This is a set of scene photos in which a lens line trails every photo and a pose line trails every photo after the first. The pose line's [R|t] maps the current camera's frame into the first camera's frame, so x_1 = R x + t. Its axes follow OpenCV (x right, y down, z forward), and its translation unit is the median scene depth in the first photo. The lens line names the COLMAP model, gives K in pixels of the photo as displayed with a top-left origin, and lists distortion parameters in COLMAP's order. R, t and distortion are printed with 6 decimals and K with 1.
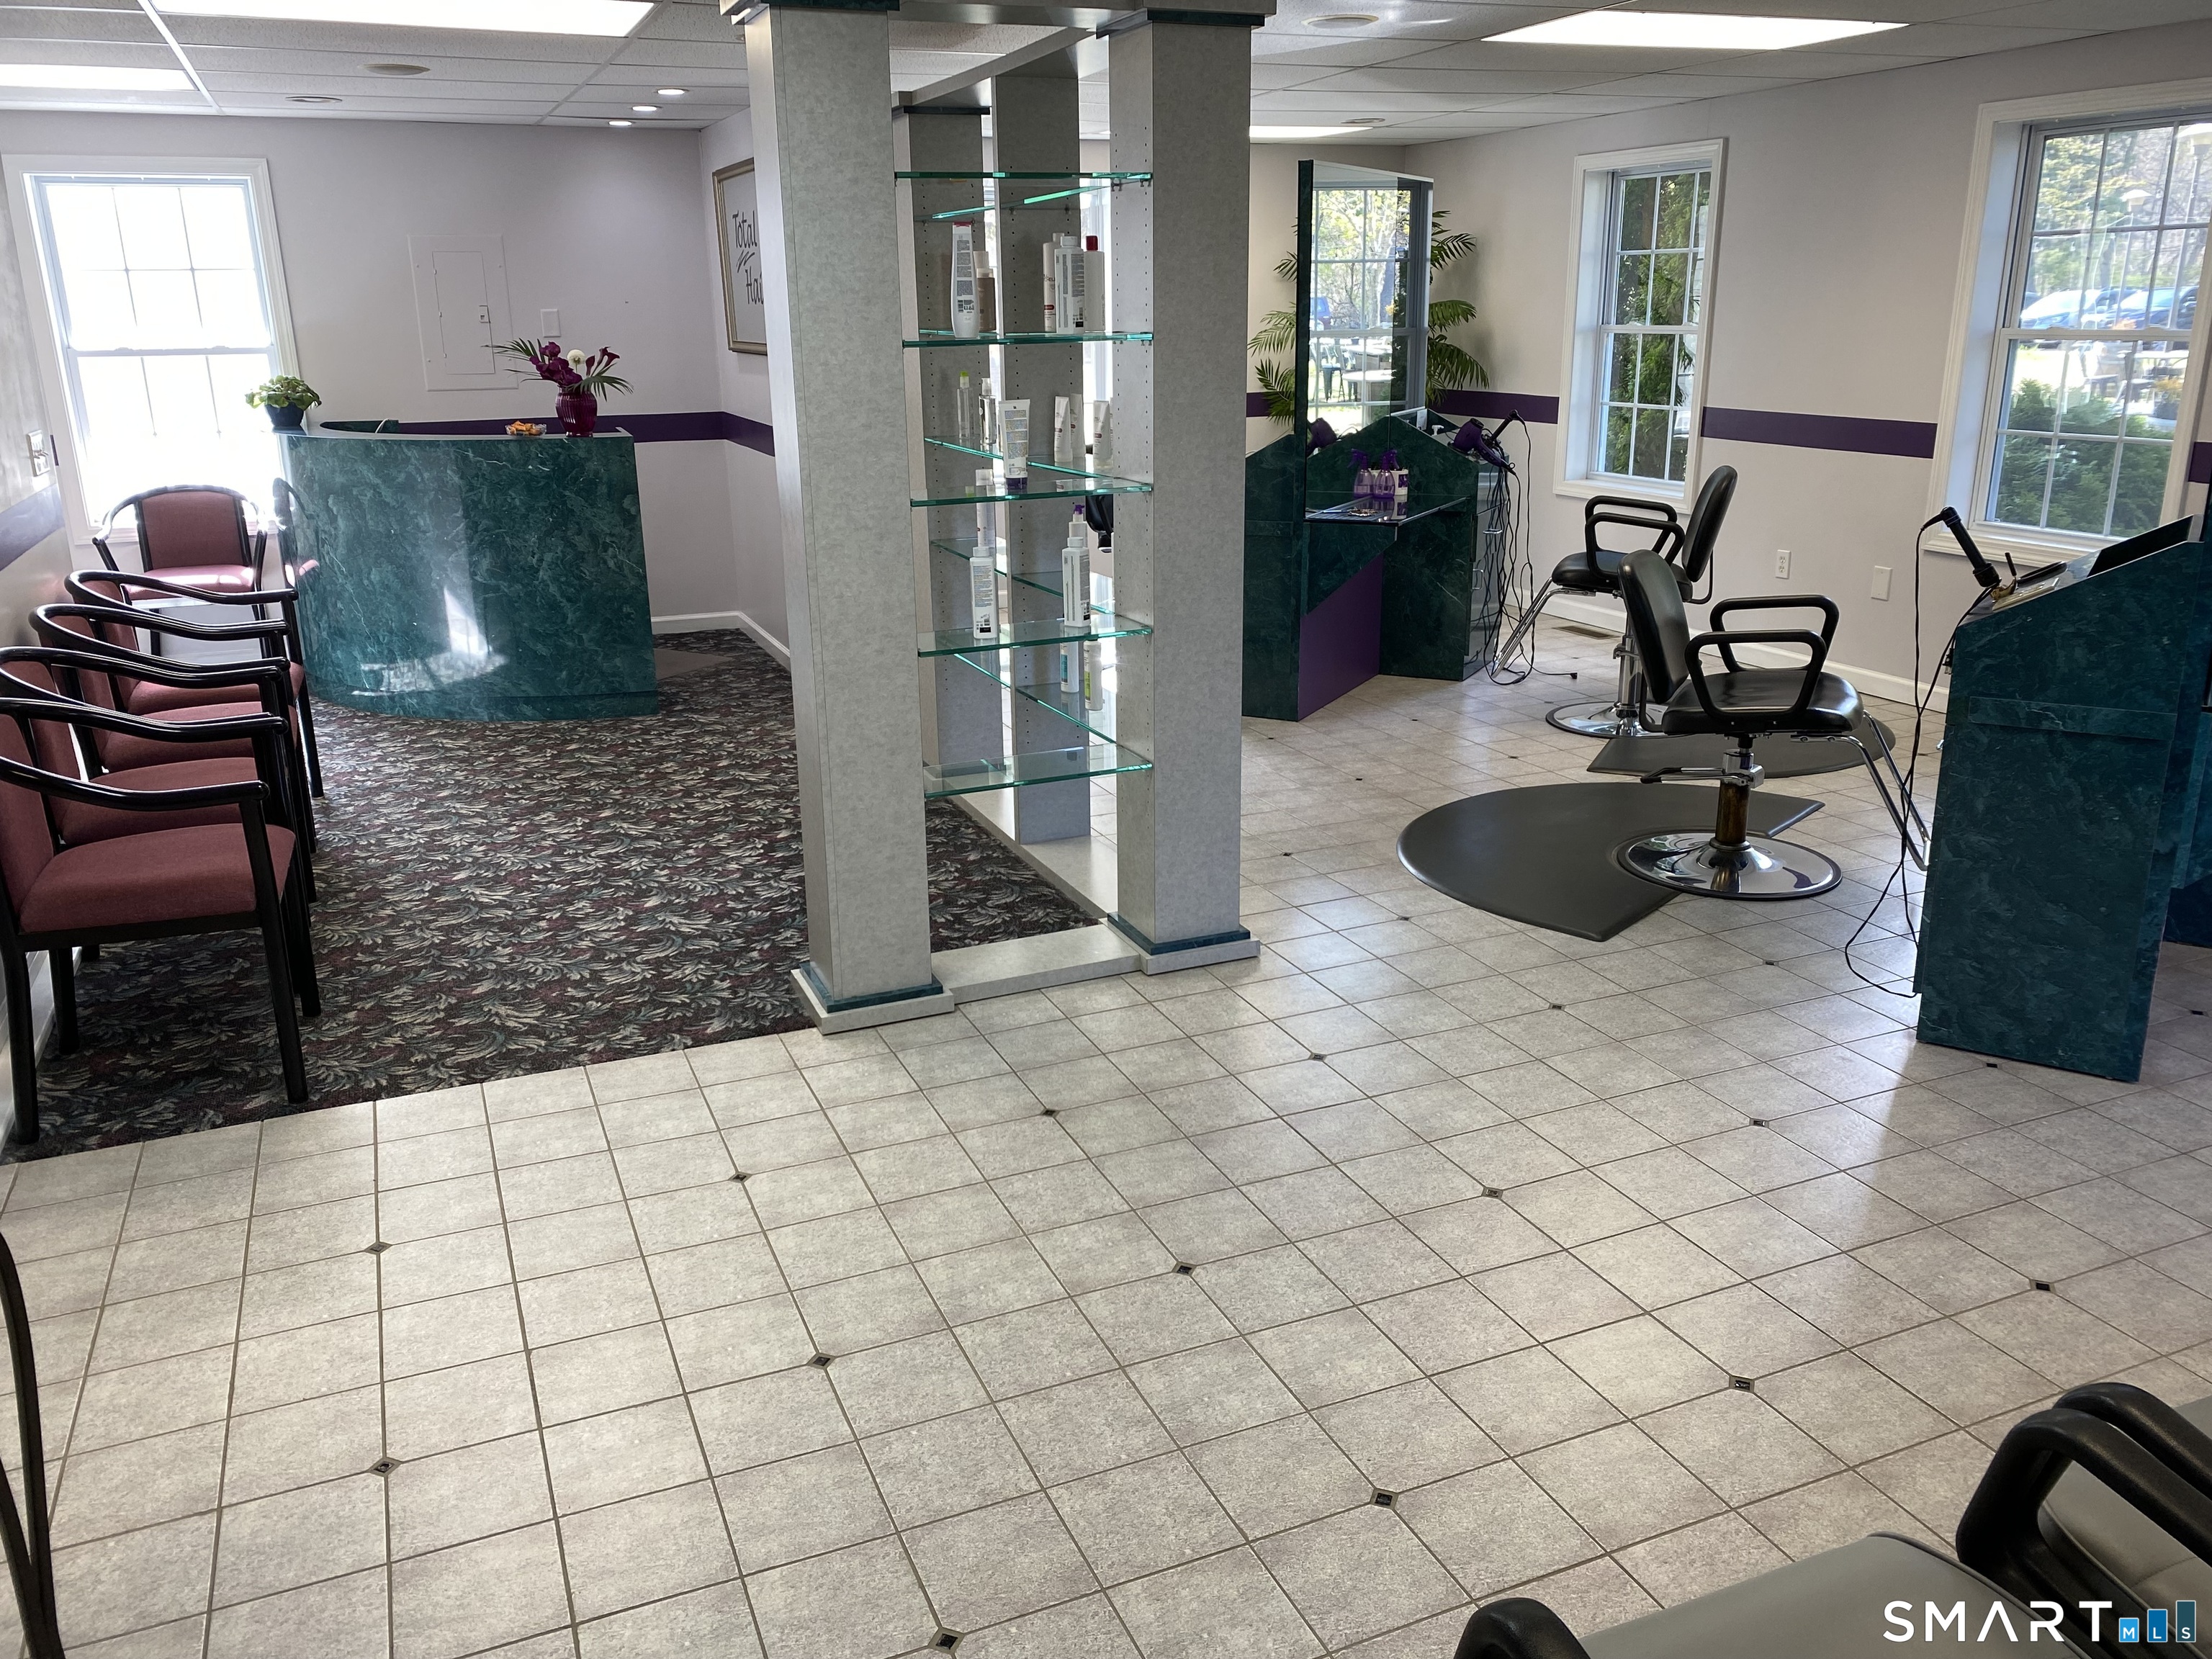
lens RADIAL K [[1673.3, 0, 1106.0], [0, 1673.3, 829.5], [0, 0, 1]] dist [0.008044, -0.000877]
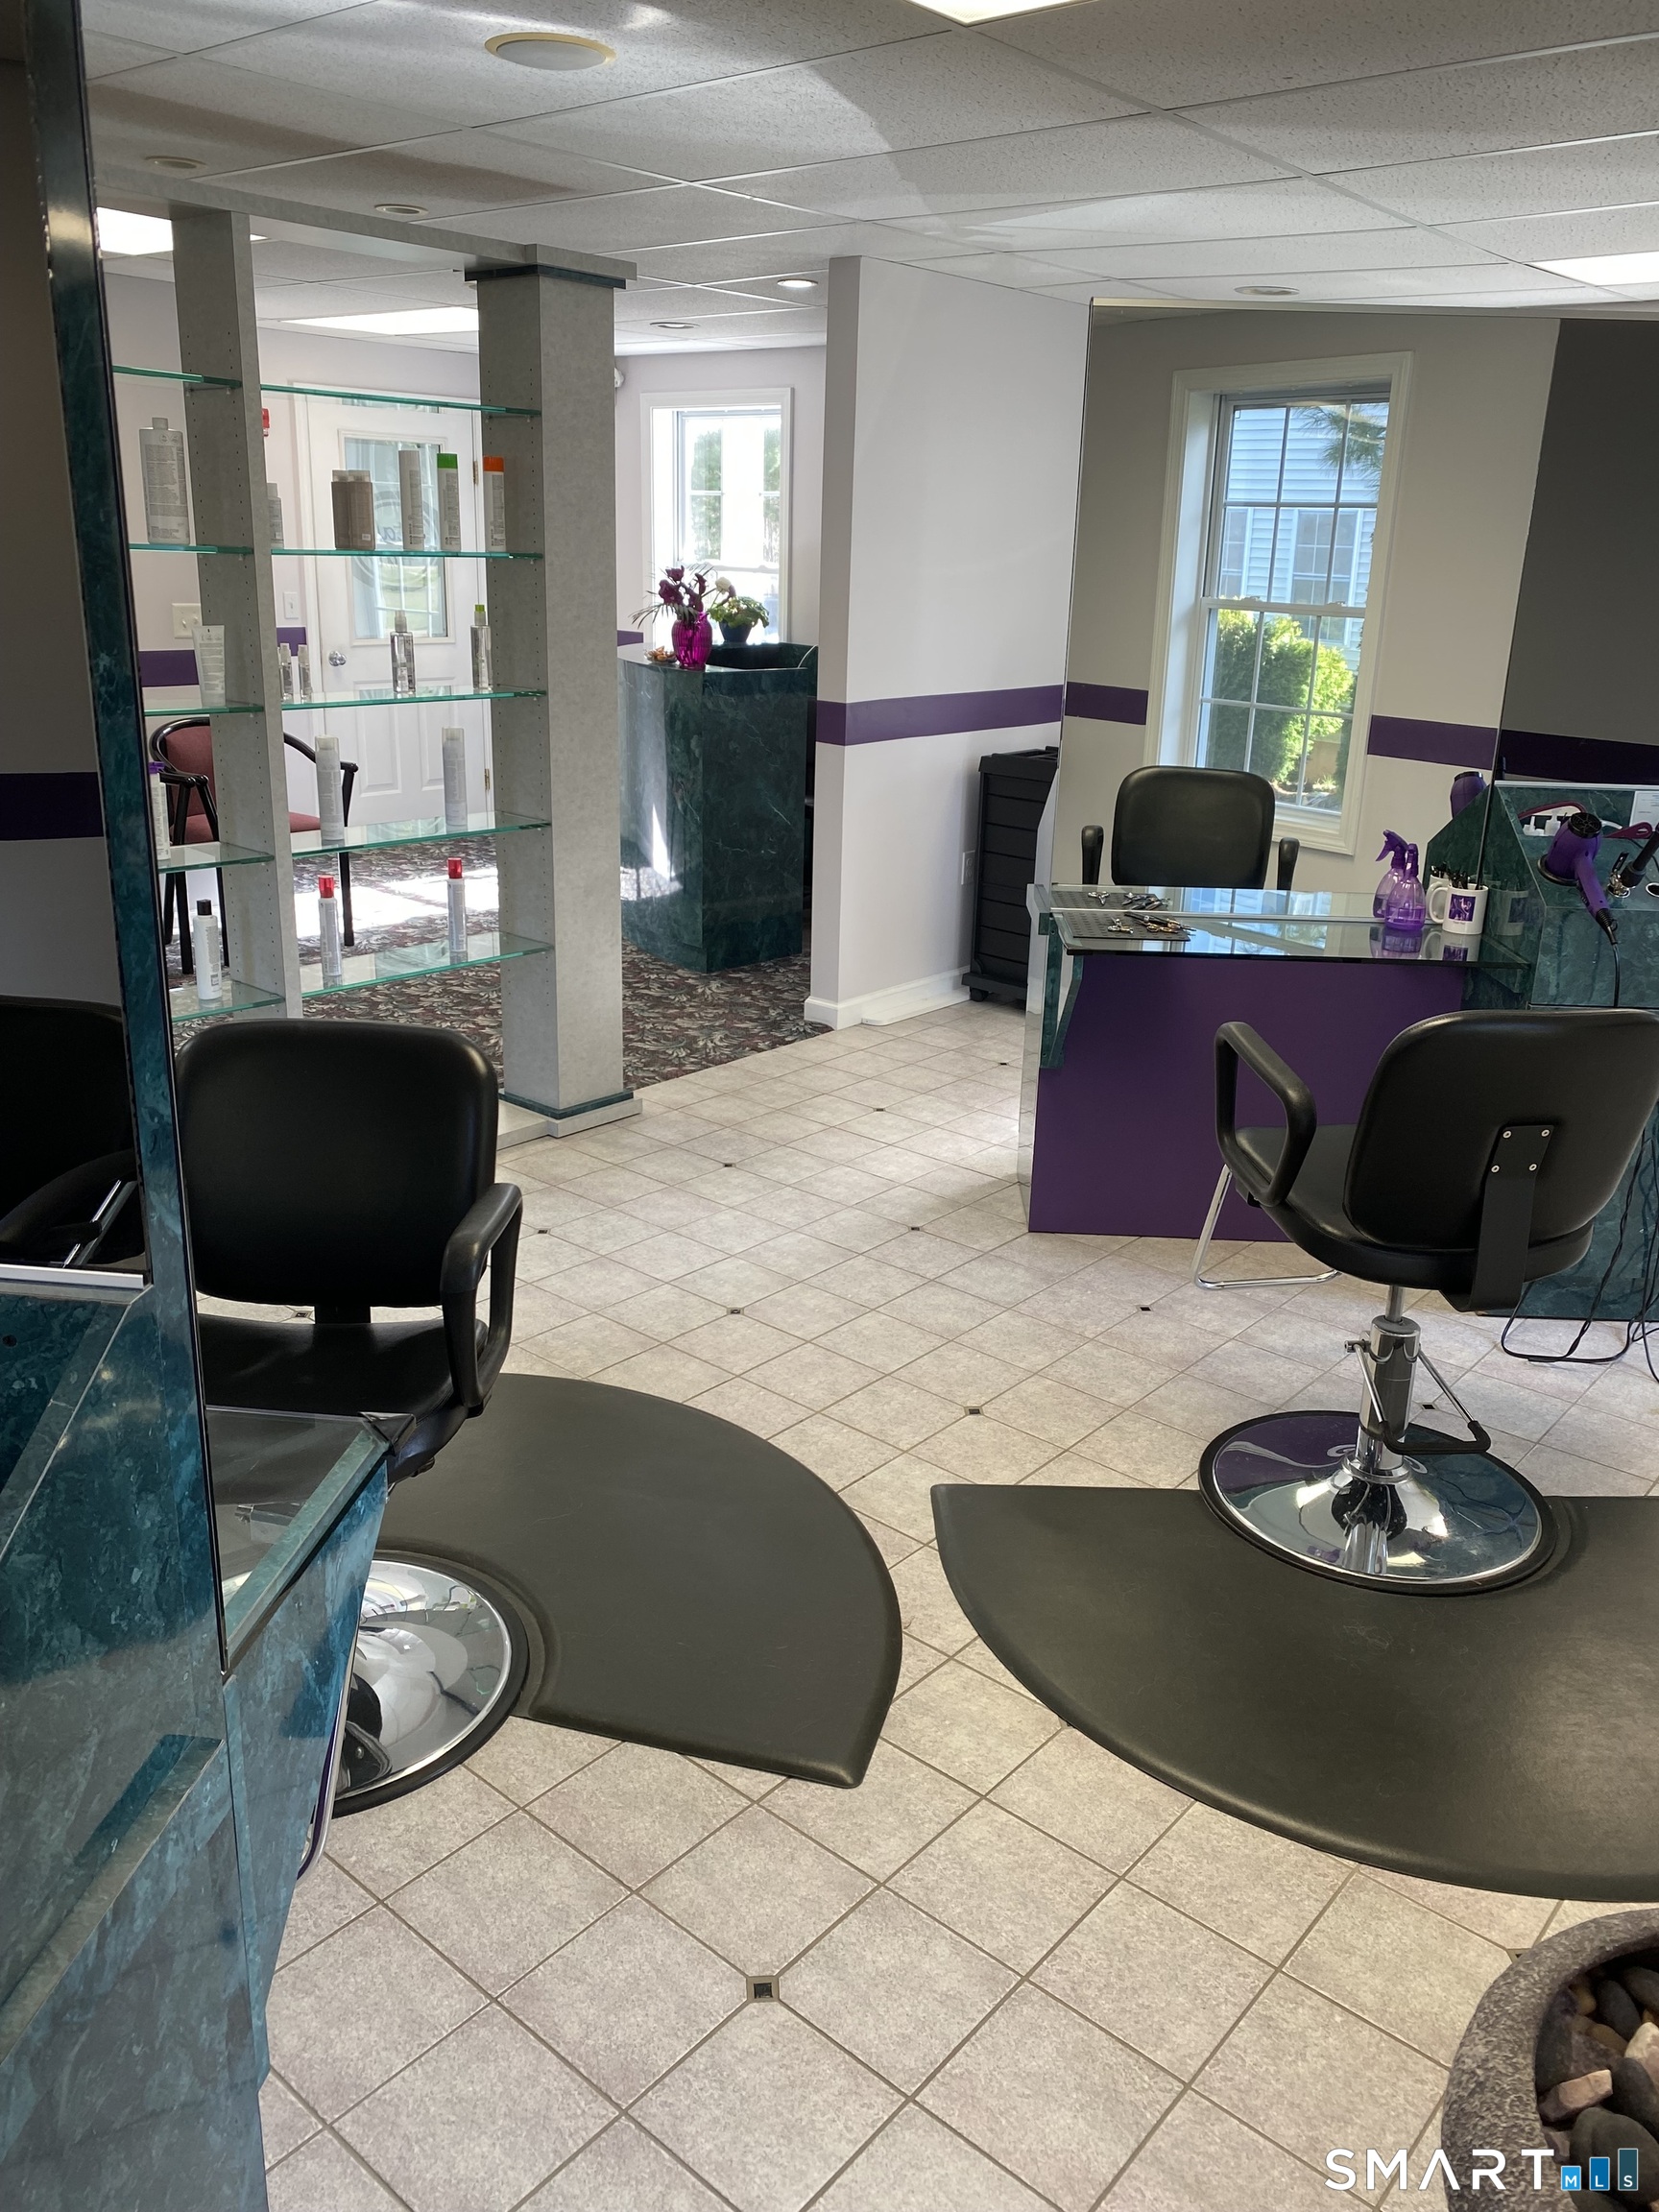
lens RADIAL K [[1673.3, 0, 829.5], [0, 1673.3, 1106.0], [0, 0, 1]] dist [0.008044, -0.000877]
pose [[0.432252, 0.310144, -0.846740, 0.683277], [-0.301556, 0.934649, 0.188403, -0.233562], [0.849837, 0.173902, 0.497529, 0.723331]]
